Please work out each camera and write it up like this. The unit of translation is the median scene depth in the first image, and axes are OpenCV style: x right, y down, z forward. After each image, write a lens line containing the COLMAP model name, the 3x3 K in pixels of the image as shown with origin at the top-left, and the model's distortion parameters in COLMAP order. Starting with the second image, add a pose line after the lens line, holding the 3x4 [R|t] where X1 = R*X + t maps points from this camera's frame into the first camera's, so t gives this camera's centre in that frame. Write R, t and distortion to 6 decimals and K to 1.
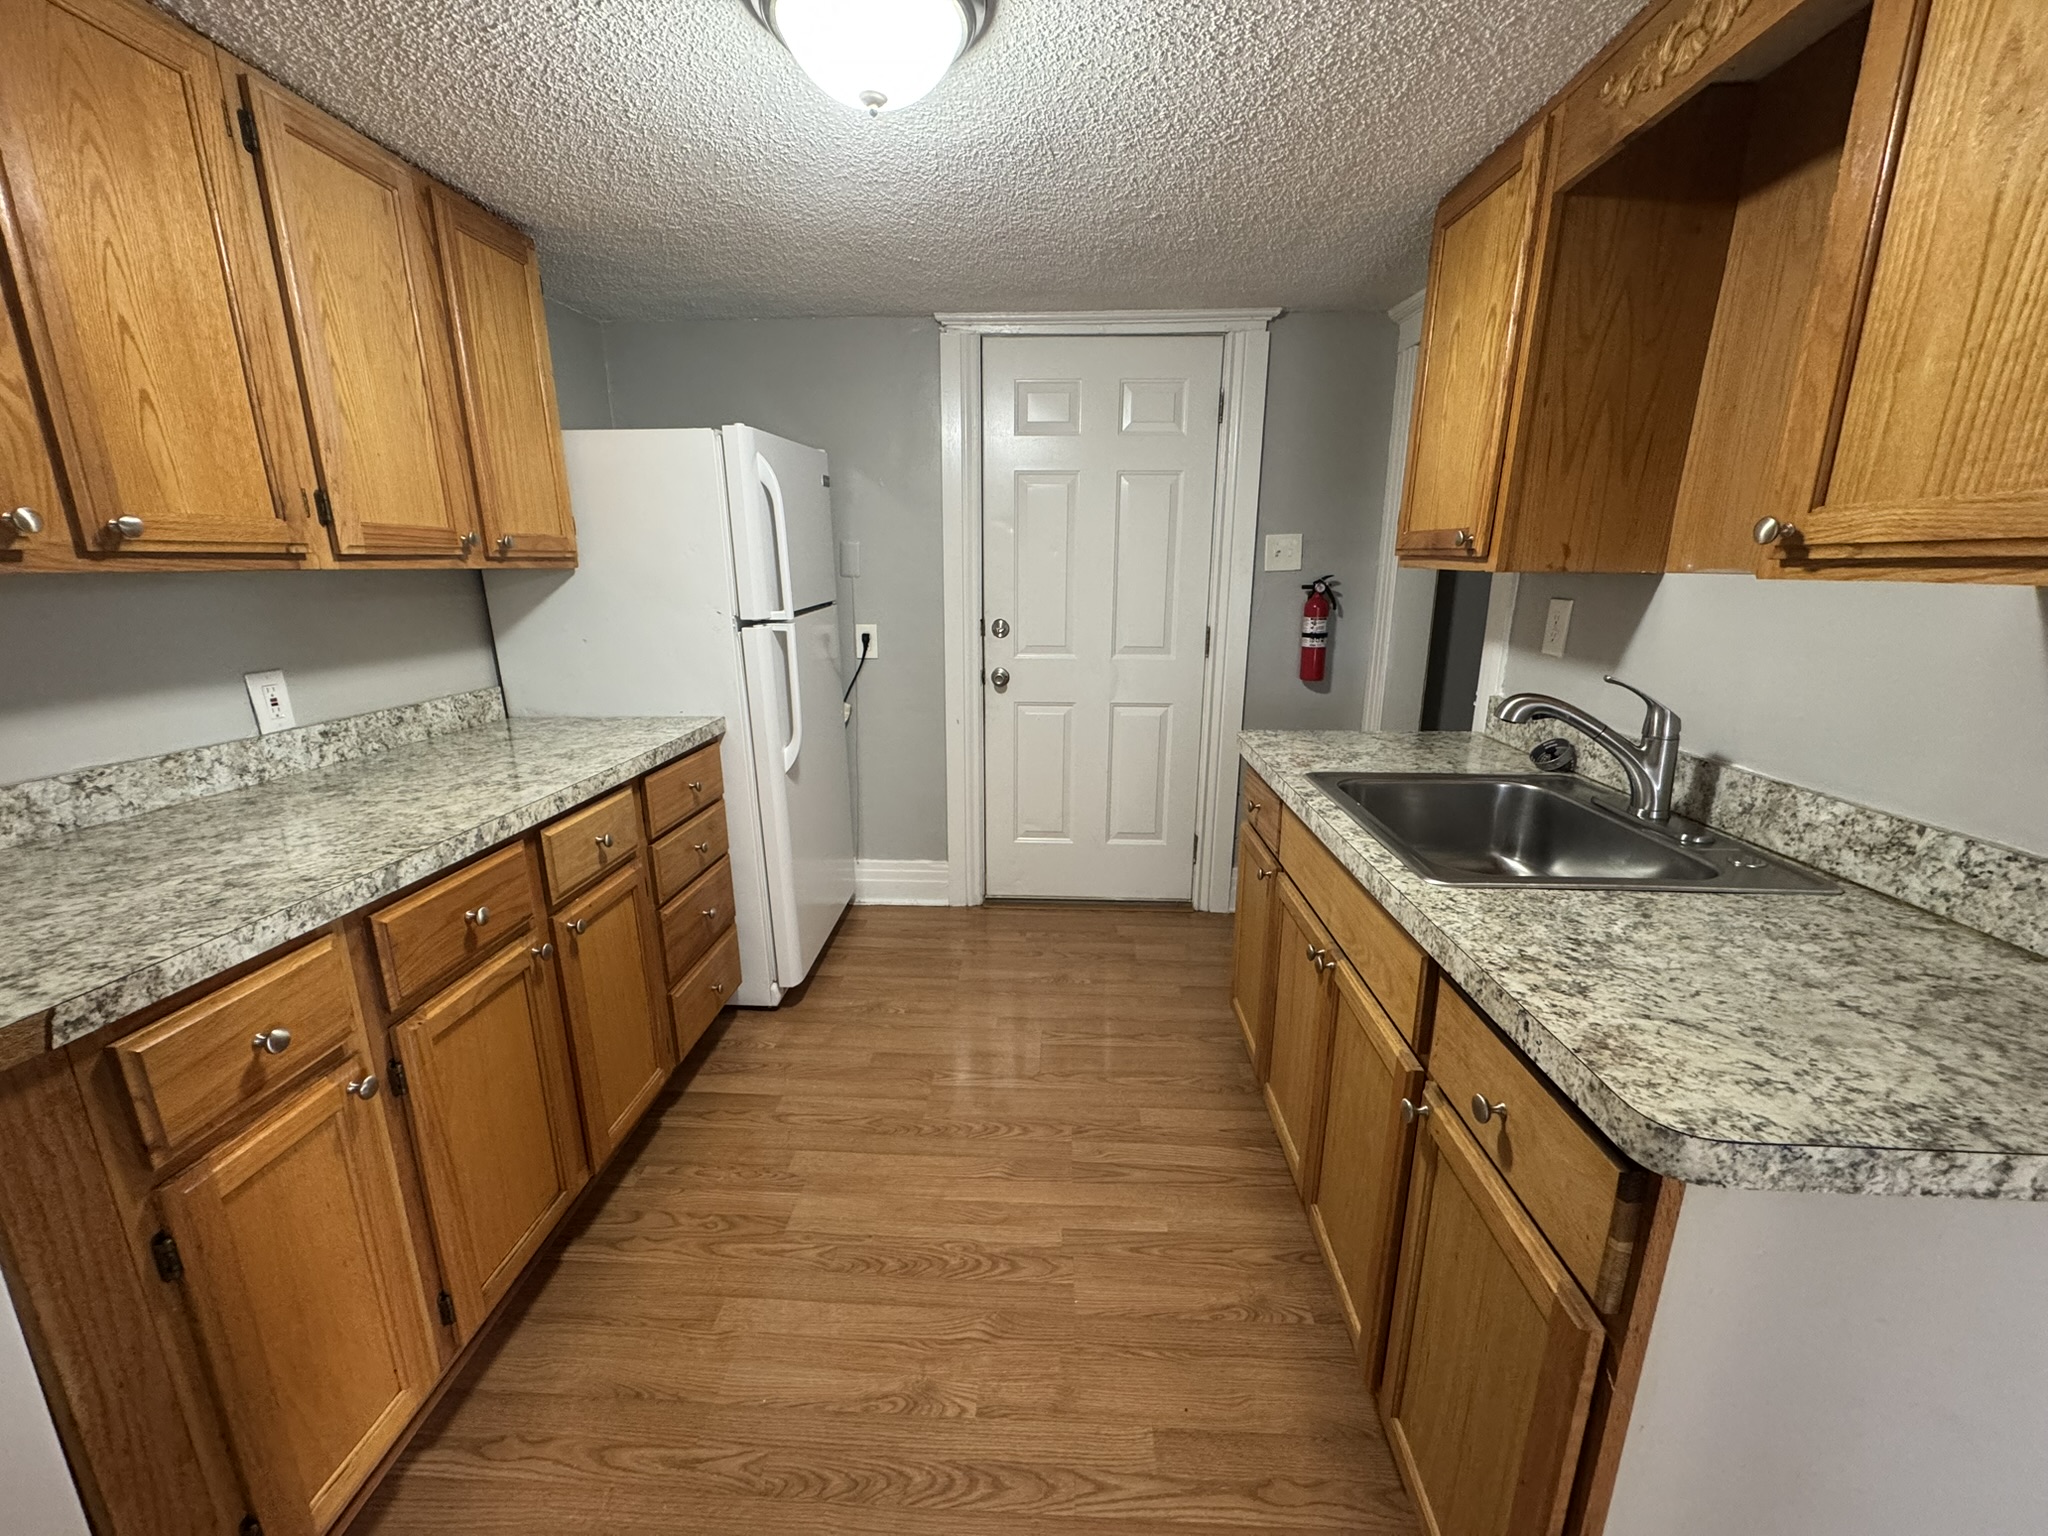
lens RADIAL K [[818.7, 0, 1024.0], [0, 818.7, 768.0], [0, 0, 1]] dist [-0.002680, 0.000293]
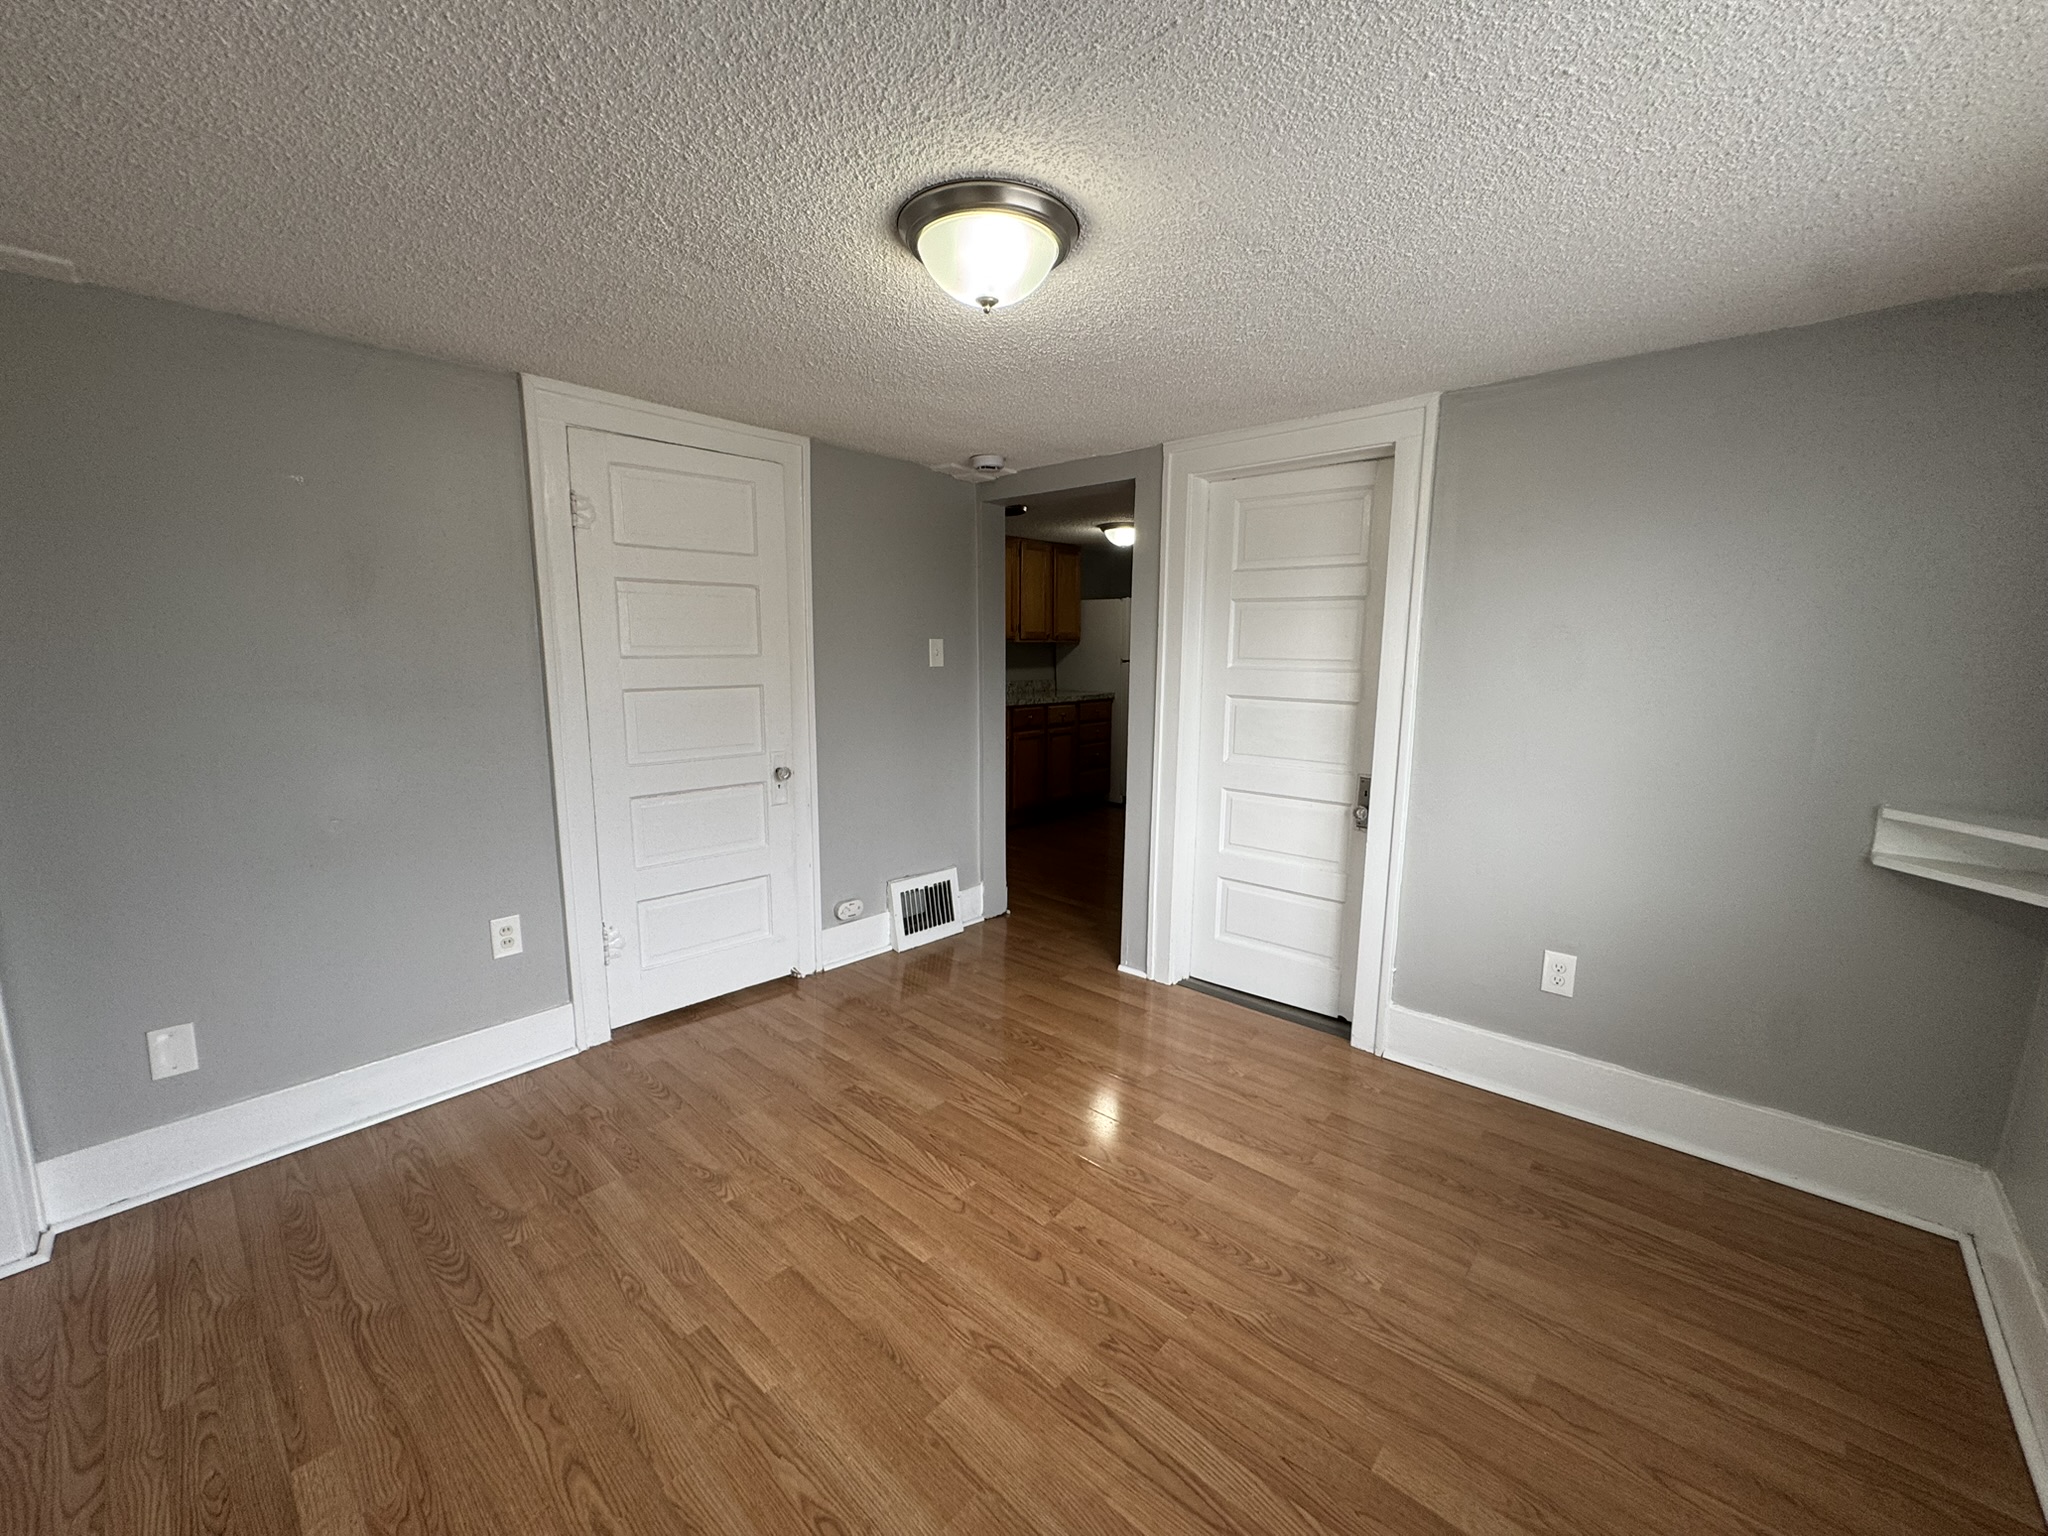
lens RADIAL K [[818.7, 0, 1024.0], [0, 818.7, 768.0], [0, 0, 1]] dist [-0.002680, 0.000293]
pose [[0.772717, 0.103512, -0.626254, 1.902716], [-0.156155, 0.987292, -0.029488, 0.519425], [0.615243, 0.120578, 0.779062, -2.211412]]
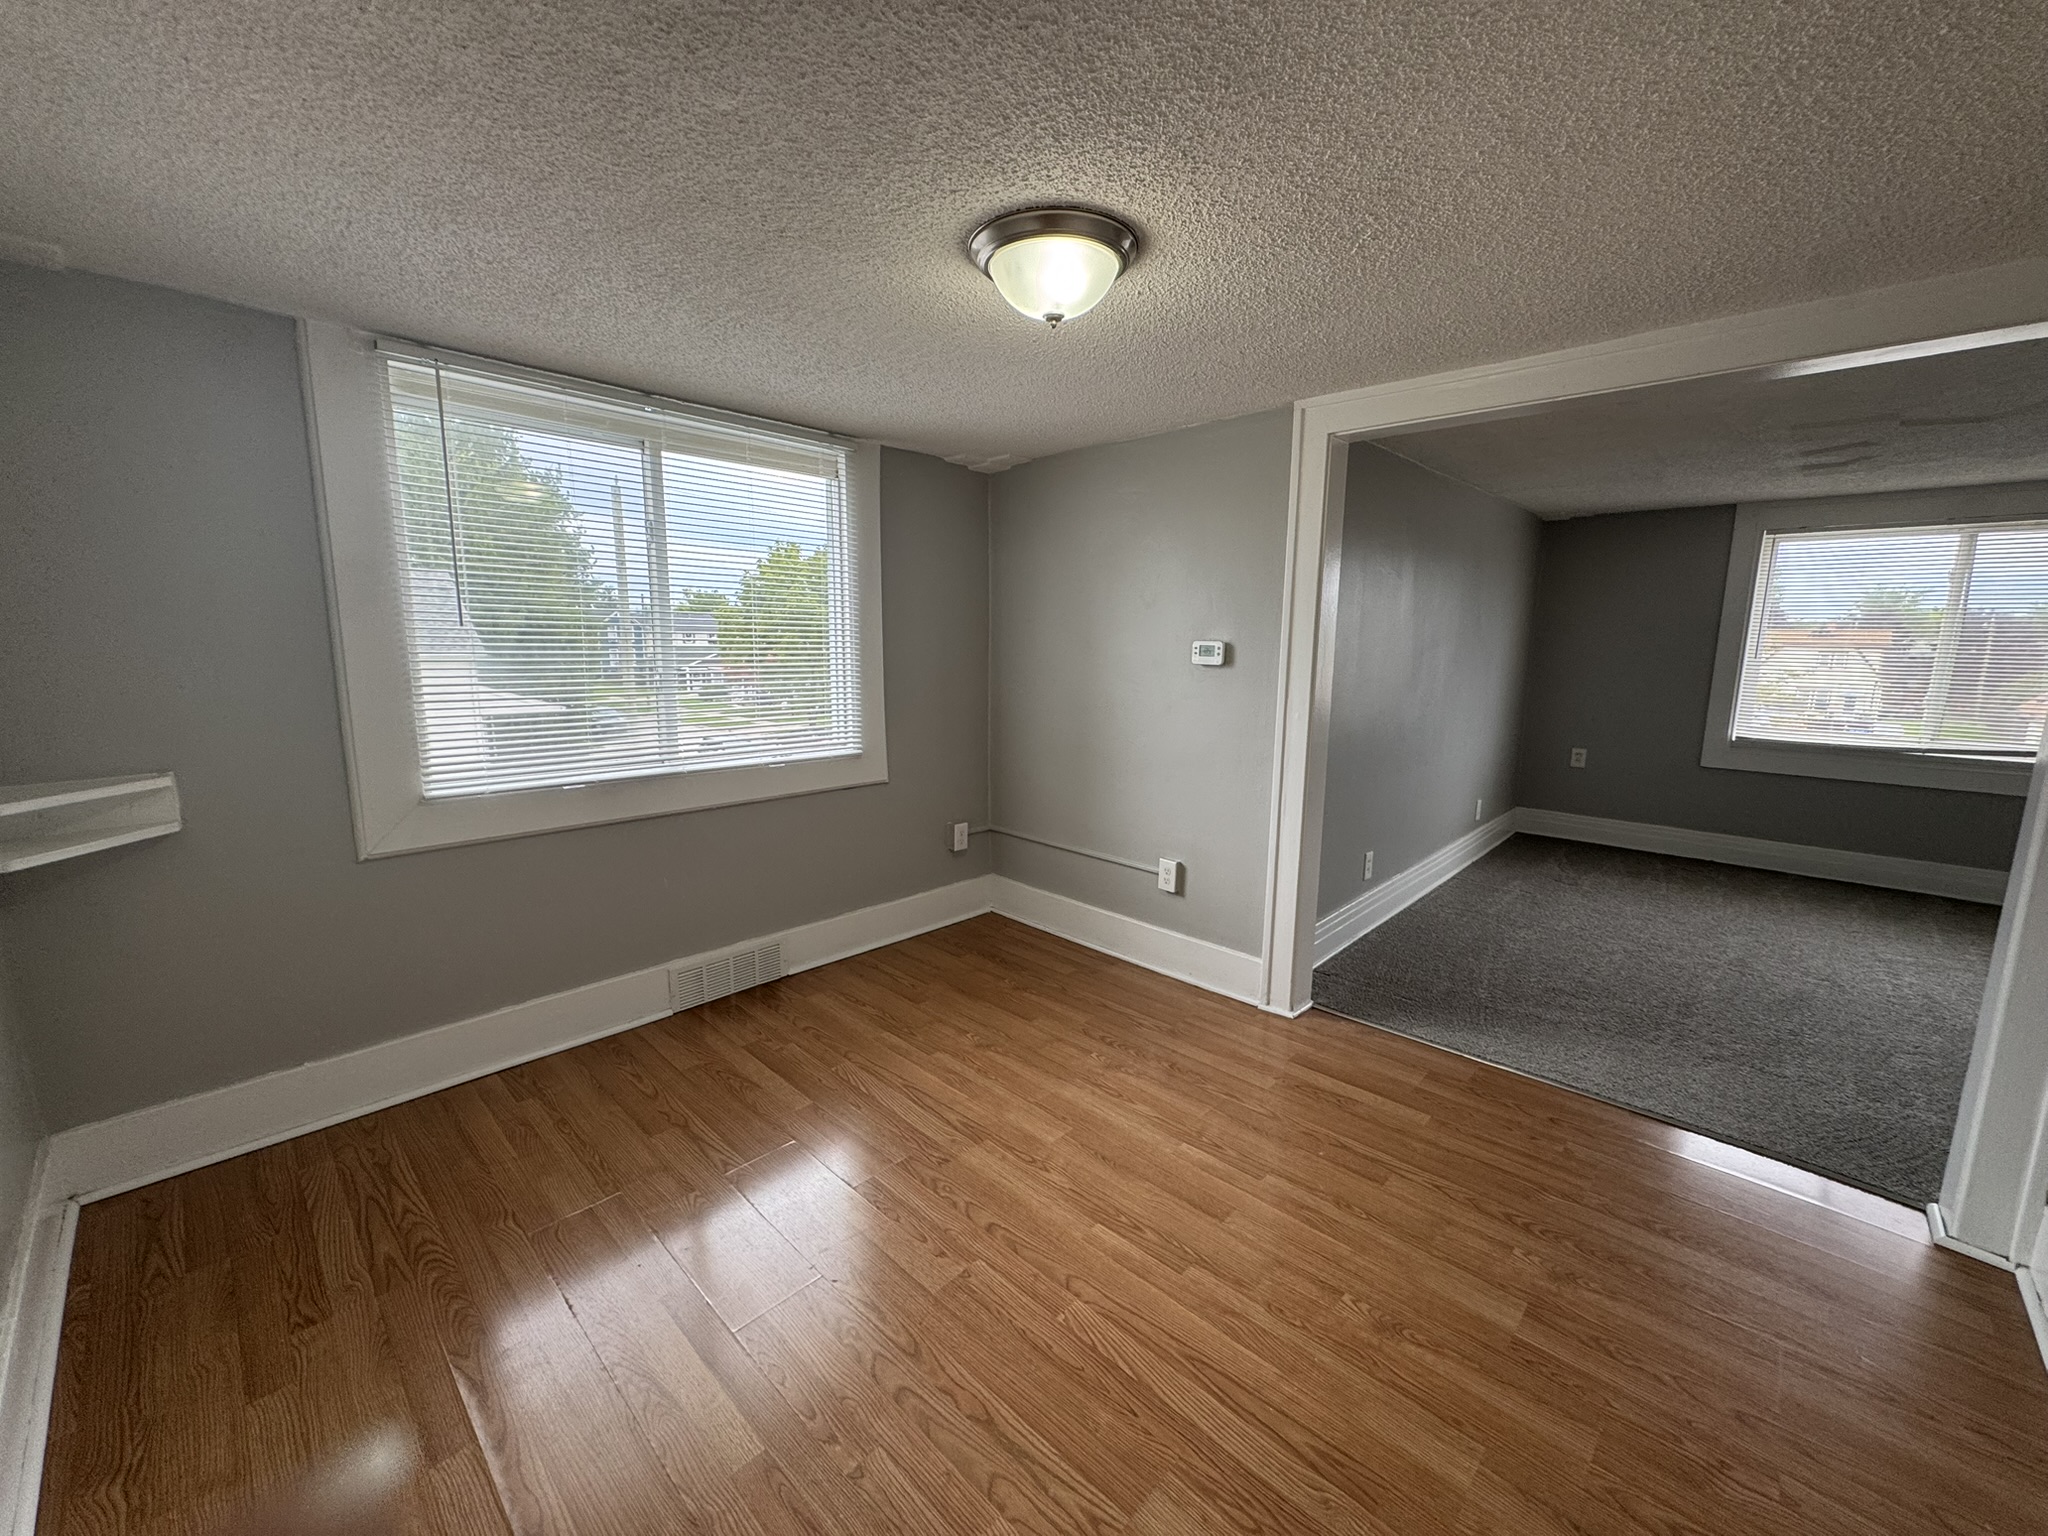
lens RADIAL K [[818.7, 0, 1024.0], [0, 818.7, 768.0], [0, 0, 1]] dist [-0.002680, 0.000293]
pose [[-0.754737, -0.113936, 0.646058, 0.437359], [0.147420, 0.930160, 0.336258, 0.118060], [-0.639249, 0.349028, -0.685230, -0.557371]]
